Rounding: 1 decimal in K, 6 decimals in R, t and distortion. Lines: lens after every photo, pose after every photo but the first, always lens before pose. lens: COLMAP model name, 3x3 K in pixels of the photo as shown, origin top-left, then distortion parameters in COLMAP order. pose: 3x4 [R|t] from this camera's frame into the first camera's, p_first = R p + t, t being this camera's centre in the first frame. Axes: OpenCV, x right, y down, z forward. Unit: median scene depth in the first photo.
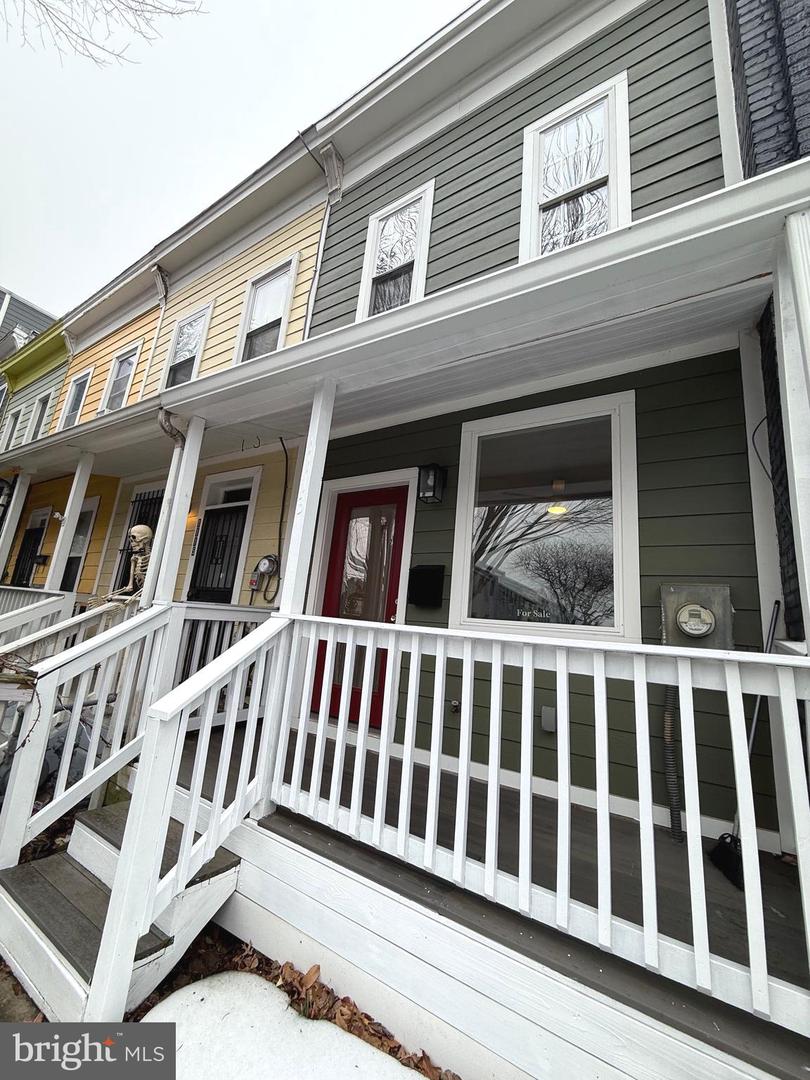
lens RADIAL K [[430.5, 0, 405.0], [0, 430.5, 539.8], [0, 0, 1]] dist [-0.000381, 0.000085]
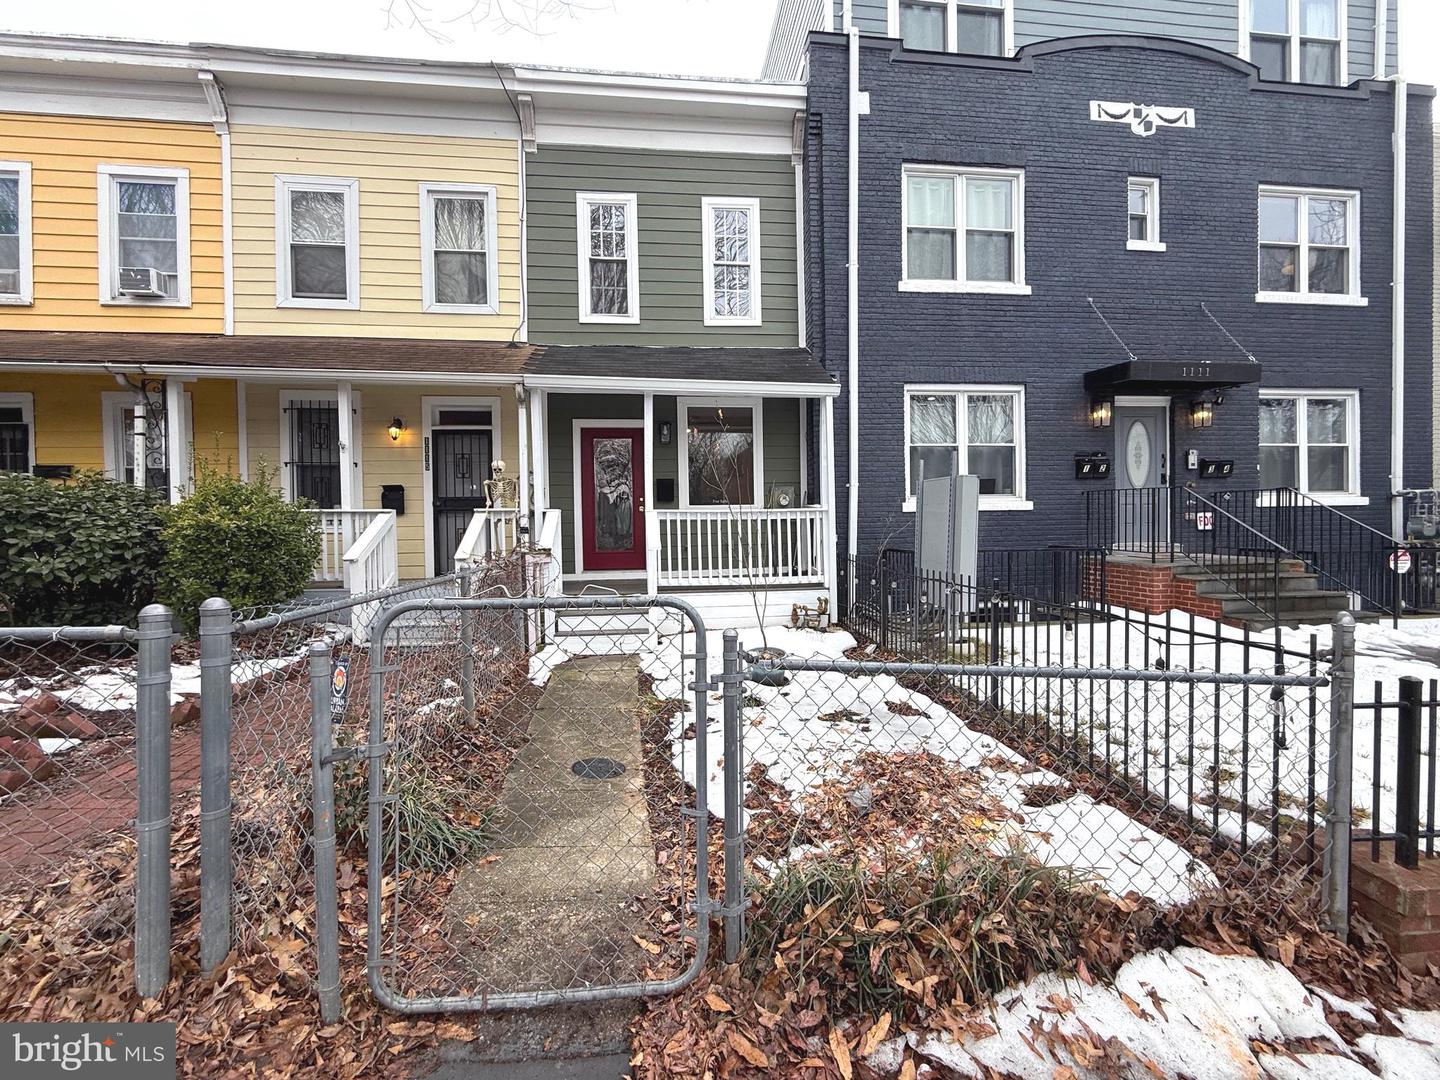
lens RADIAL K [[573.9, 0, 718.6], [0, 573.9, 541.1], [0, 0, 1]] dist [-0.000381, 0.000085]
pose [[0.778981, -0.116463, 0.616137, -1.530980], [-0.046234, 0.969258, 0.241664, -0.334662], [-0.625340, -0.216738, 0.749649, -1.217692]]
